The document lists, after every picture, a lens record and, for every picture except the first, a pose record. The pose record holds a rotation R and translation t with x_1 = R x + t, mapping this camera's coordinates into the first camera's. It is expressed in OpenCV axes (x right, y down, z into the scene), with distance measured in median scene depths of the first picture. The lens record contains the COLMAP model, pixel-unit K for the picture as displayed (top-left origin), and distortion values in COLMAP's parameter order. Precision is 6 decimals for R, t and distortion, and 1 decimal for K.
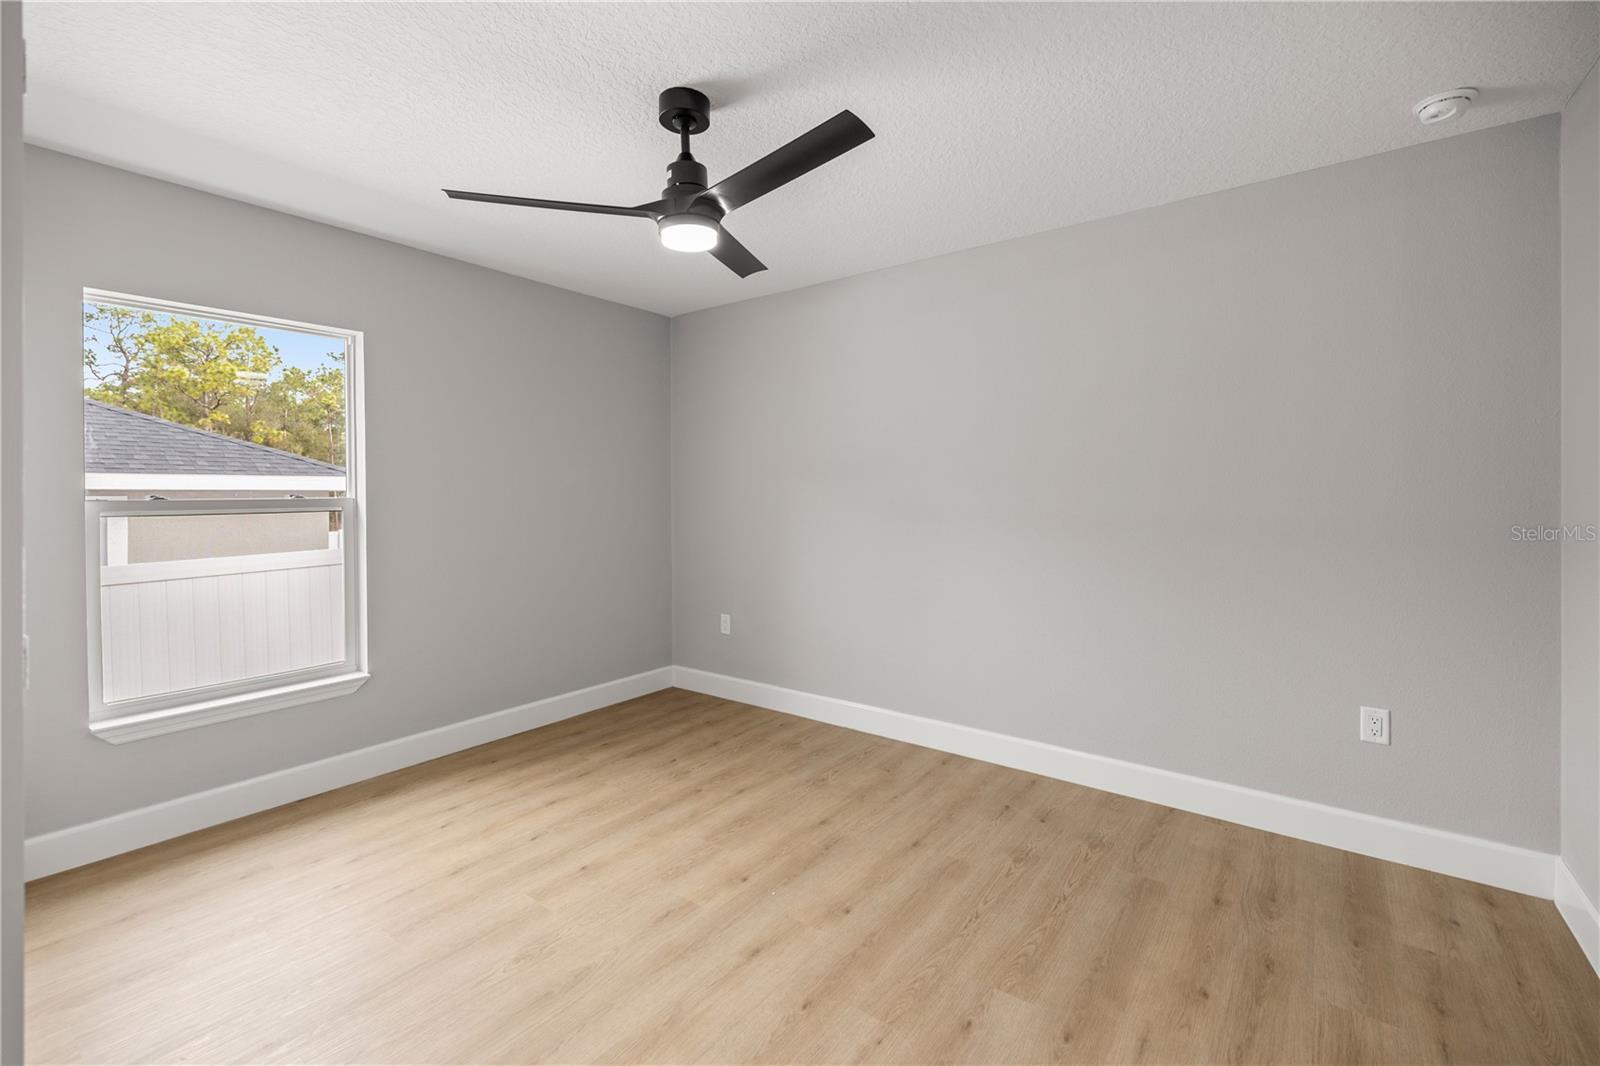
lens RADIAL K [[679.8, 0, 794.8], [0, 679.8, 514.0], [0, 0, 1]] dist [0.000683, 0.000117]
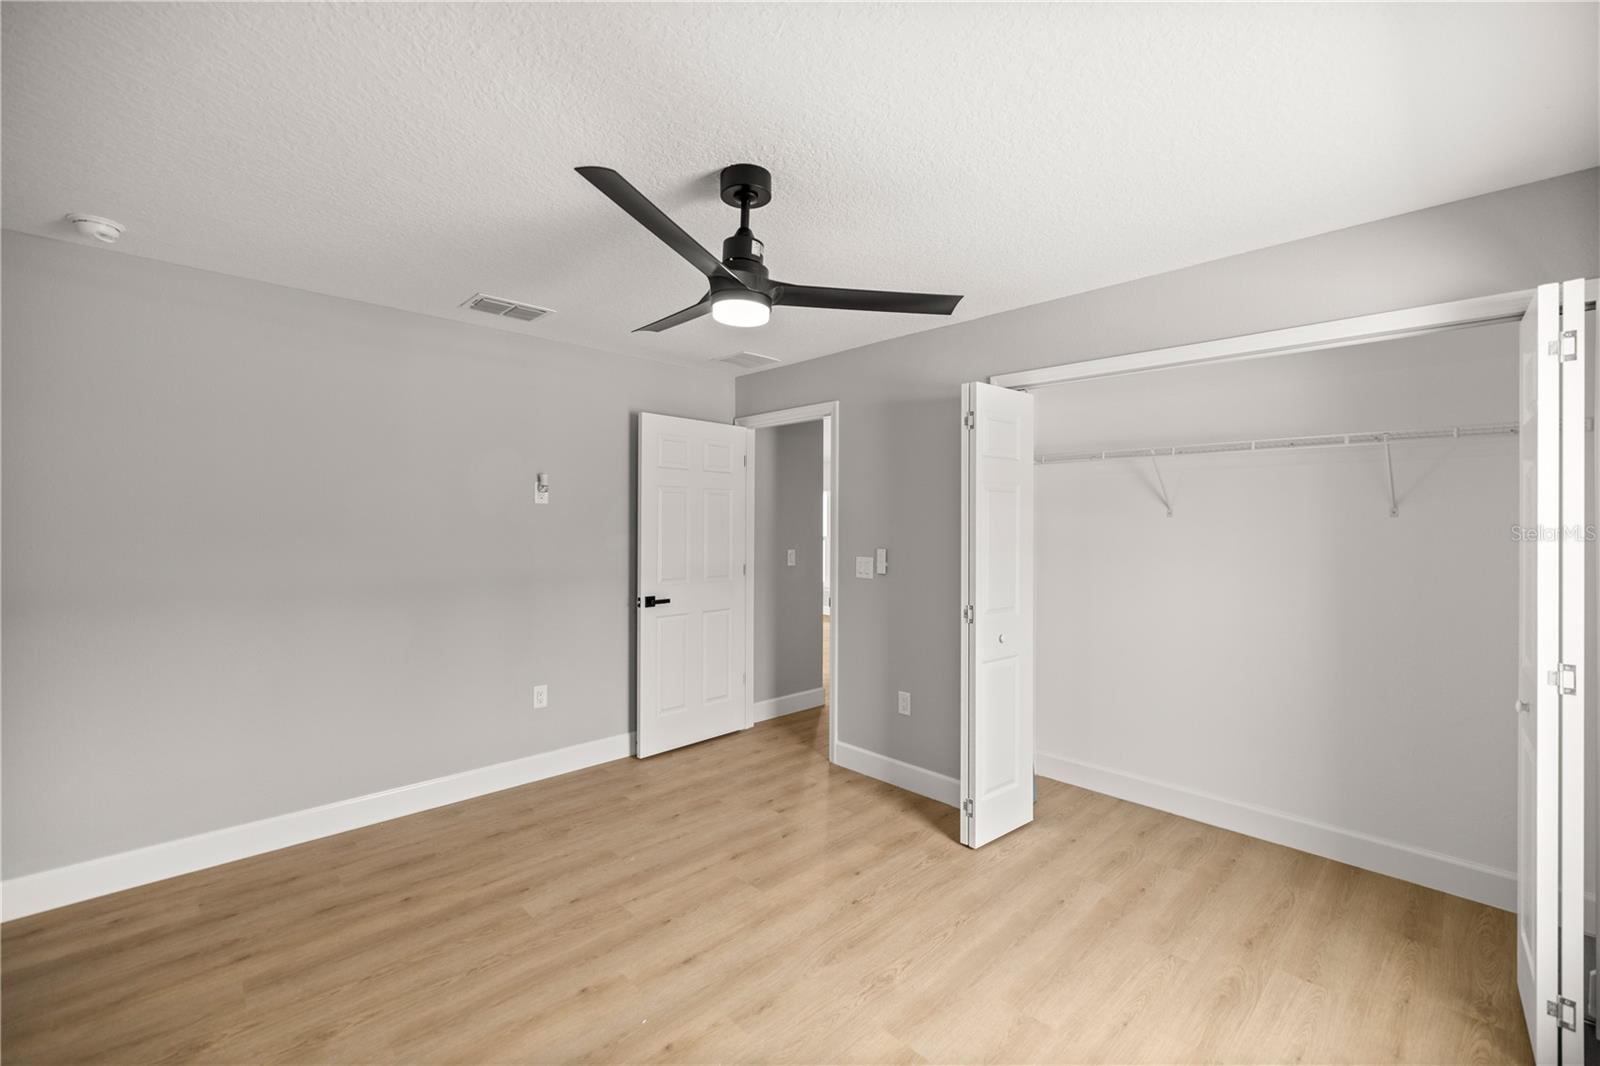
lens RADIAL K [[679.8, 0, 794.8], [0, 679.8, 514.0], [0, 0, 1]] dist [0.000683, 0.000117]
pose [[-0.989561, -0.002711, 0.144091, -0.391432], [-0.001376, 0.999955, 0.009362, -0.131985], [-0.144110, 0.009066, -0.989520, 2.044546]]
